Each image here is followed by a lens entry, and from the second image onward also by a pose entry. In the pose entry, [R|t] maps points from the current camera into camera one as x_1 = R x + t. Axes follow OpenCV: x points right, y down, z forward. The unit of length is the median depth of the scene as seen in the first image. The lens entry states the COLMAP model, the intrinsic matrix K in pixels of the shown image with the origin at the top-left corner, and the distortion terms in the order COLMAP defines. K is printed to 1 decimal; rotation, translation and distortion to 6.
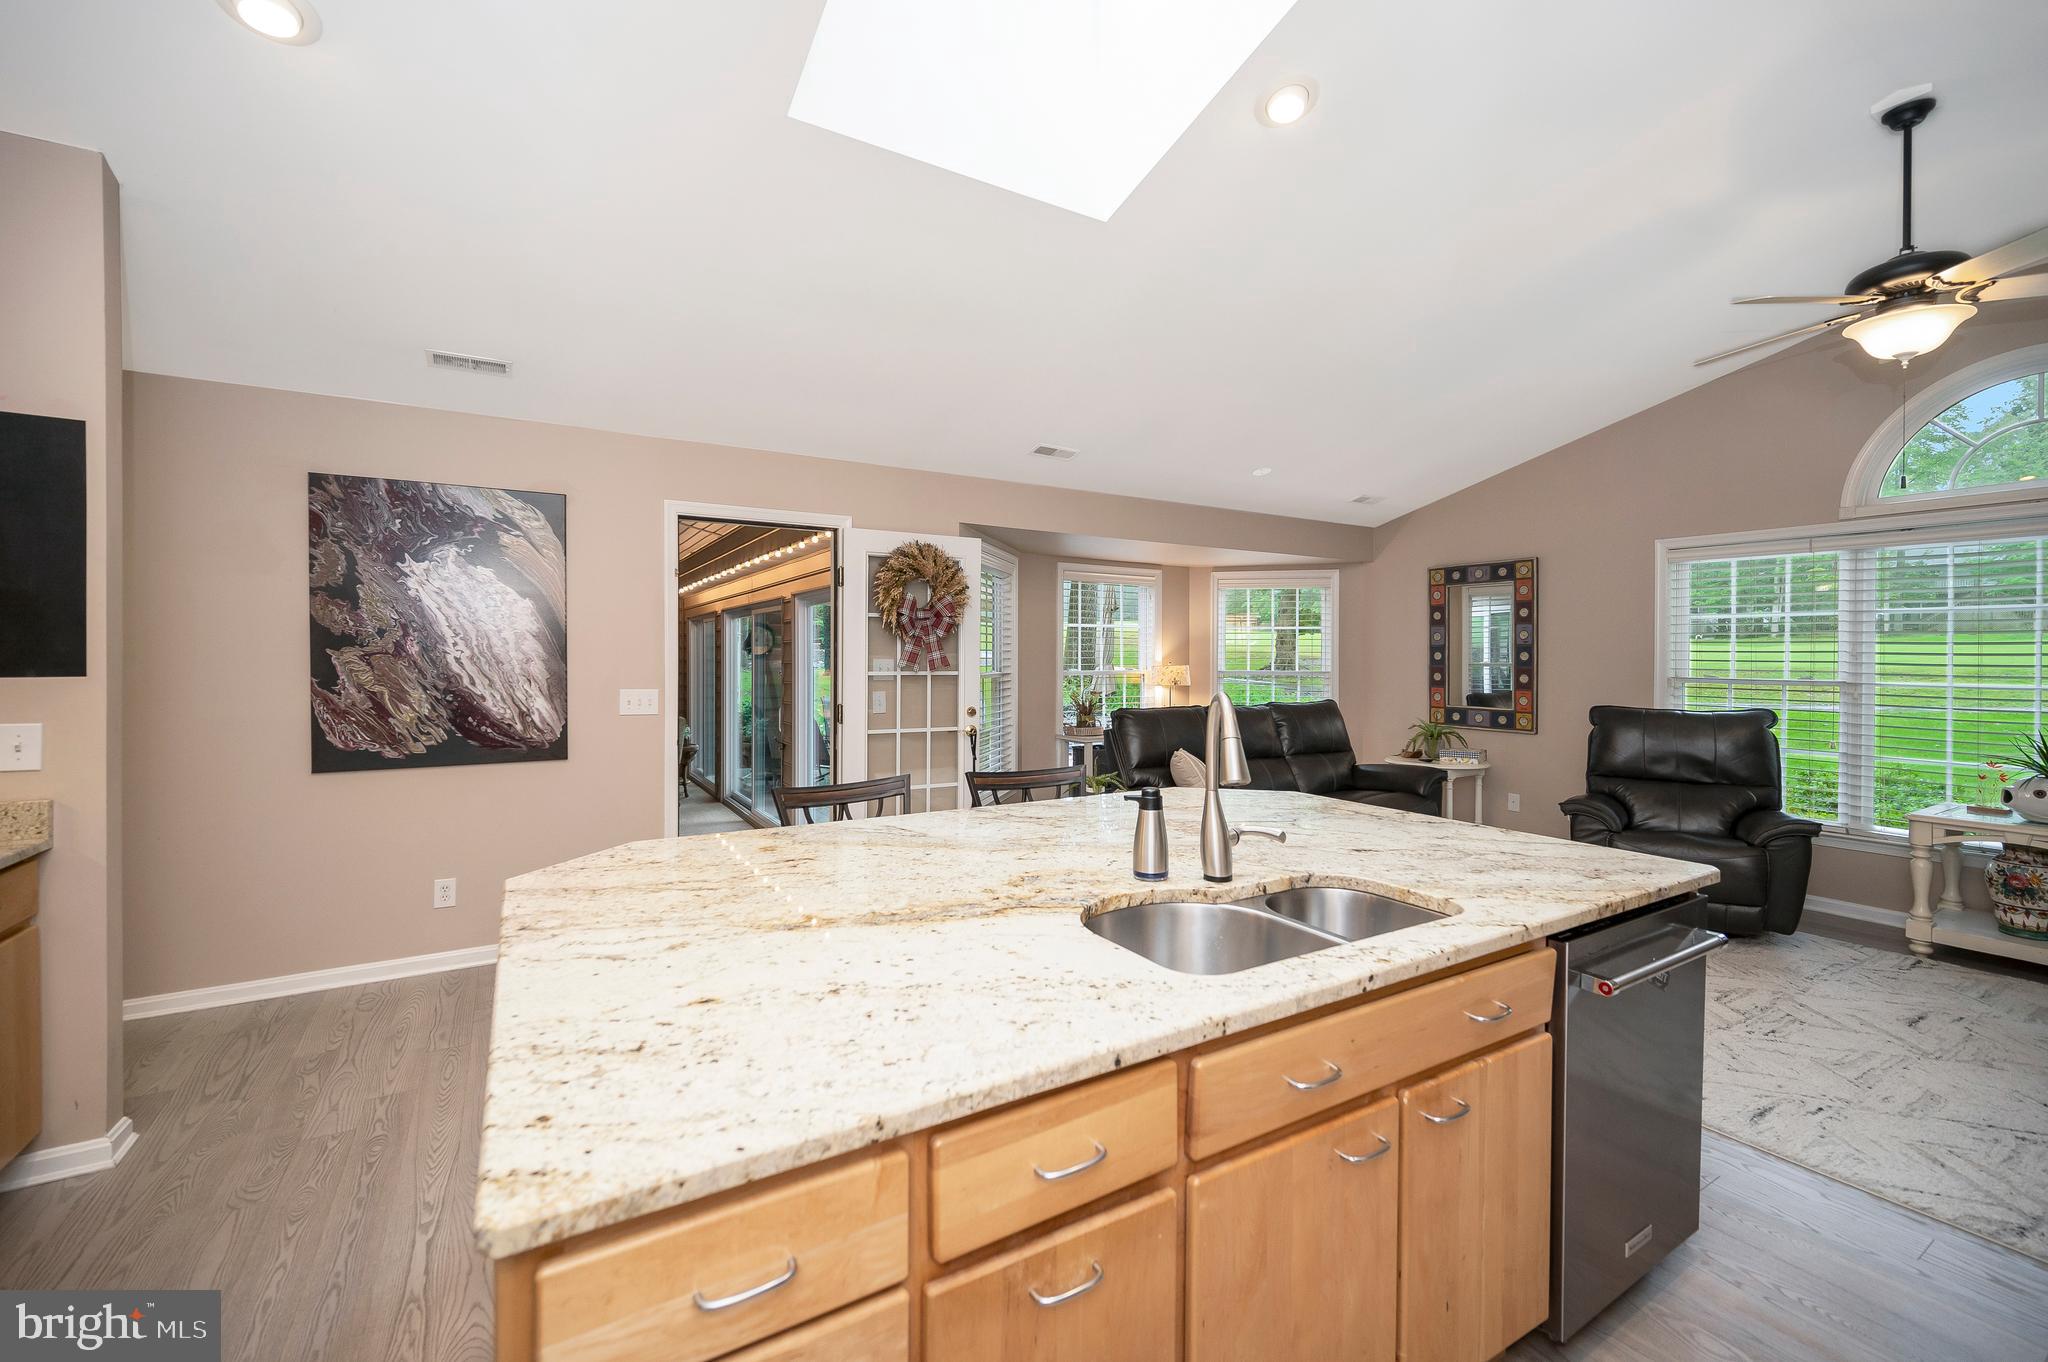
lens RADIAL K [[831.3, 0, 1028.5], [0, 831.3, 654.5], [0, 0, 1]] dist [-0.000446, -0.000747]
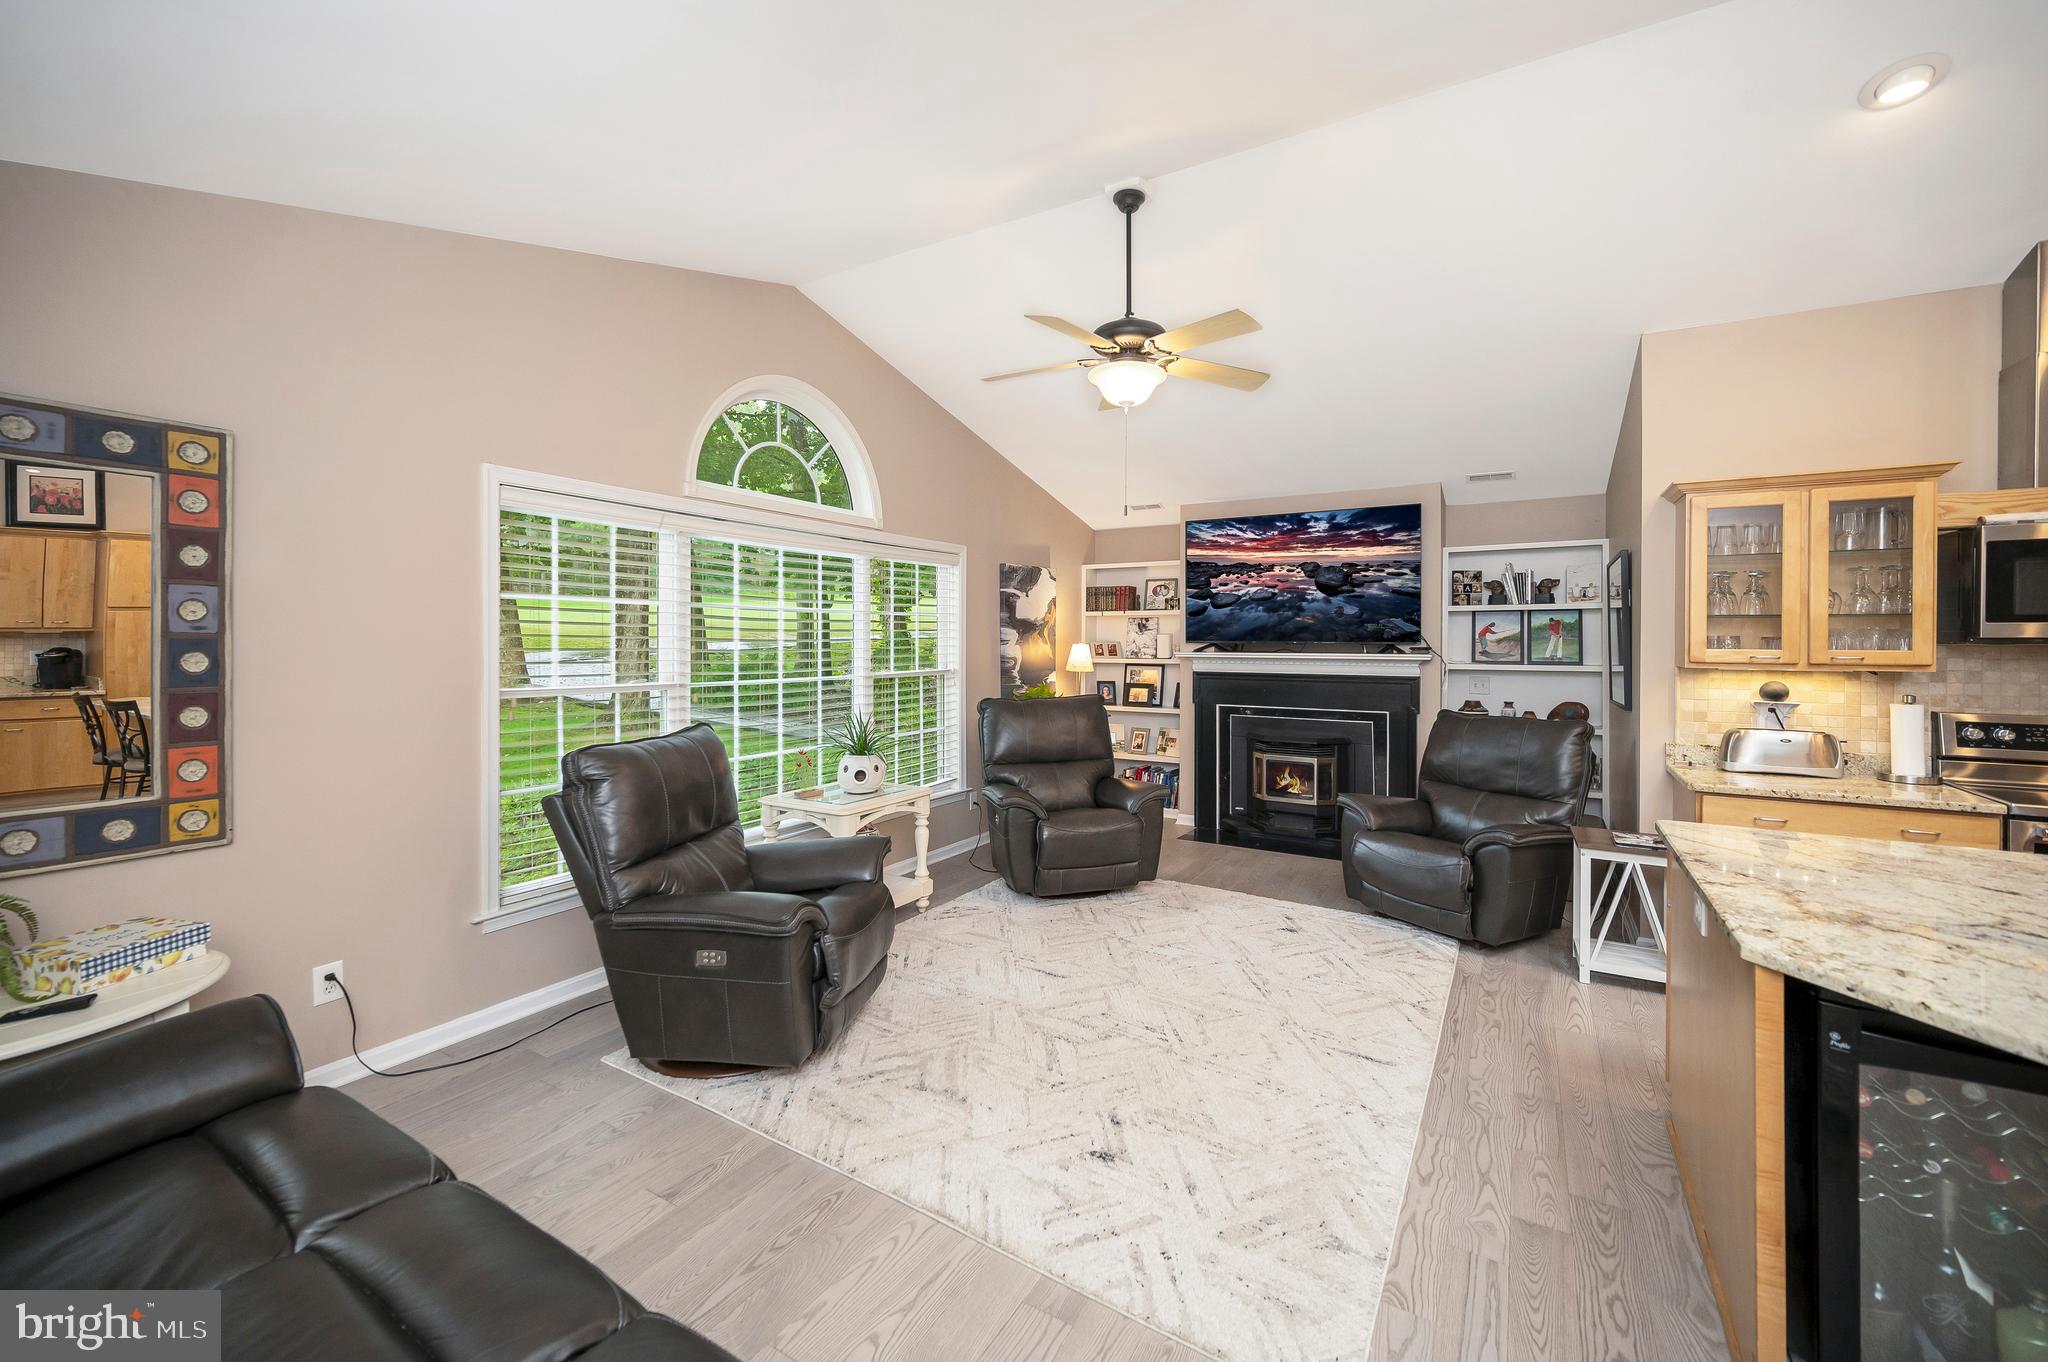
lens RADIAL K [[831.3, 0, 1028.5], [0, 831.3, 654.5], [0, 0, 1]] dist [-0.000446, -0.000747]
pose [[-0.471280, -0.015826, 0.881842, 0.037882], [-0.005152, 0.999871, 0.015191, -0.010433], [-0.881969, 0.002616, -0.471301, 0.835213]]
